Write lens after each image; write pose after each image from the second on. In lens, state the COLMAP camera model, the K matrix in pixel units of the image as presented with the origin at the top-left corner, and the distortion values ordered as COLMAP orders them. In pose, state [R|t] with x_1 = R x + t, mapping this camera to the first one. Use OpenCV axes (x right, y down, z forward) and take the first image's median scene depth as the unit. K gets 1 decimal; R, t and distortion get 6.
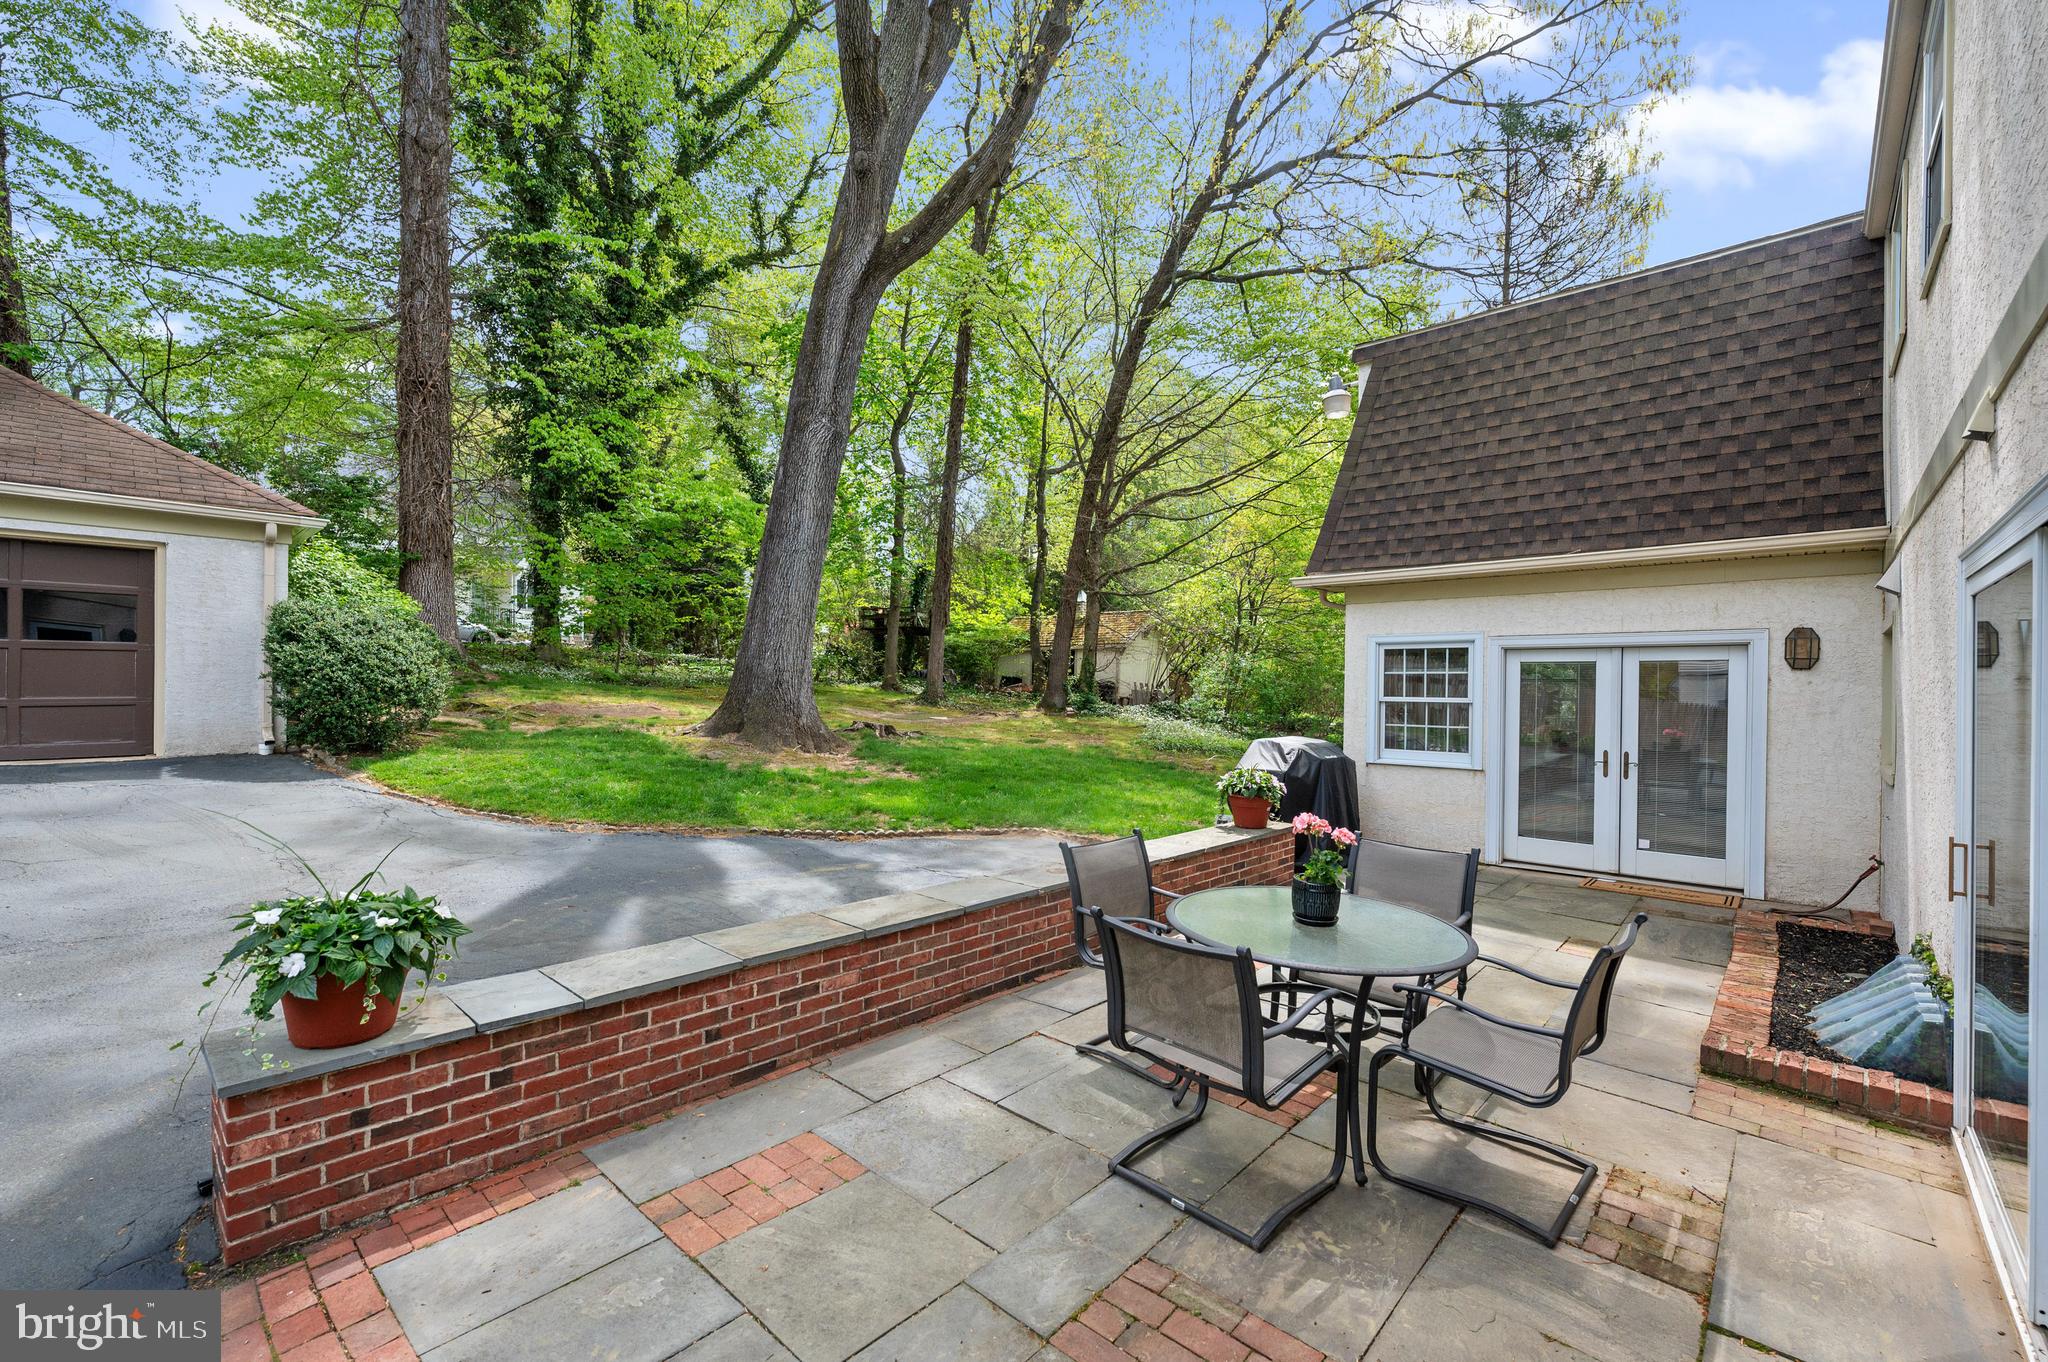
lens RADIAL K [[852.9, 0, 1028.0], [0, 852.9, 688.2], [0, 0, 1]] dist [-0.000315, 0.000119]
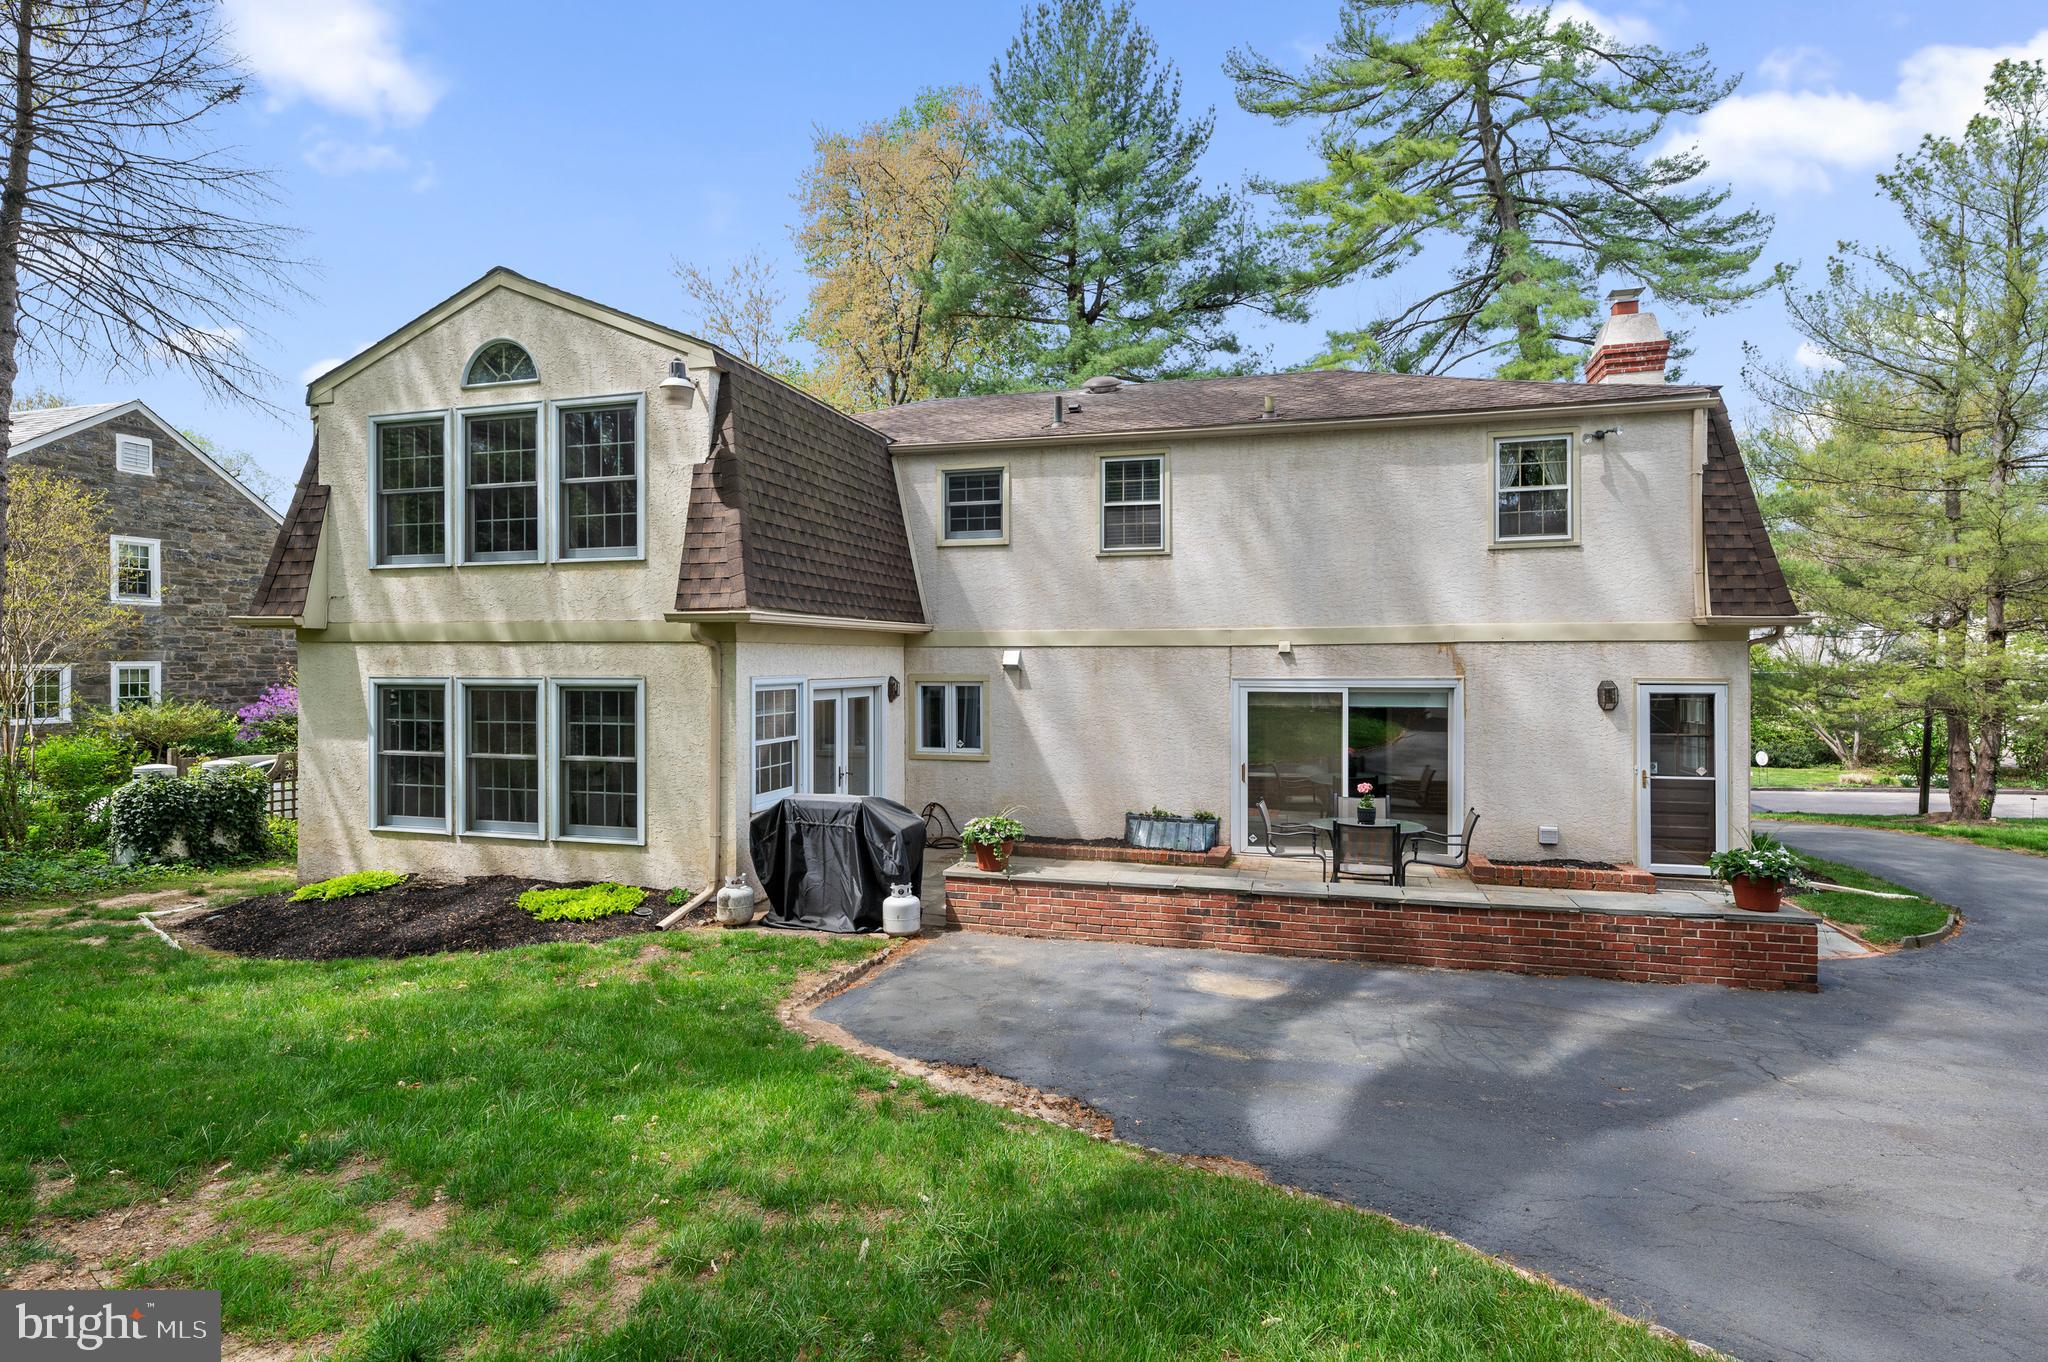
lens RADIAL K [[1000.0, 0, 1029.9], [0, 1000.0, 653.3], [0, 0, 1]] dist [-0.003499, -0.000272]
pose [[-0.449515, -0.007025, 0.893245, -0.740080], [-0.000820, 0.999972, 0.007452, -0.101376], [-0.893273, 0.002617, -0.449508, 1.269835]]
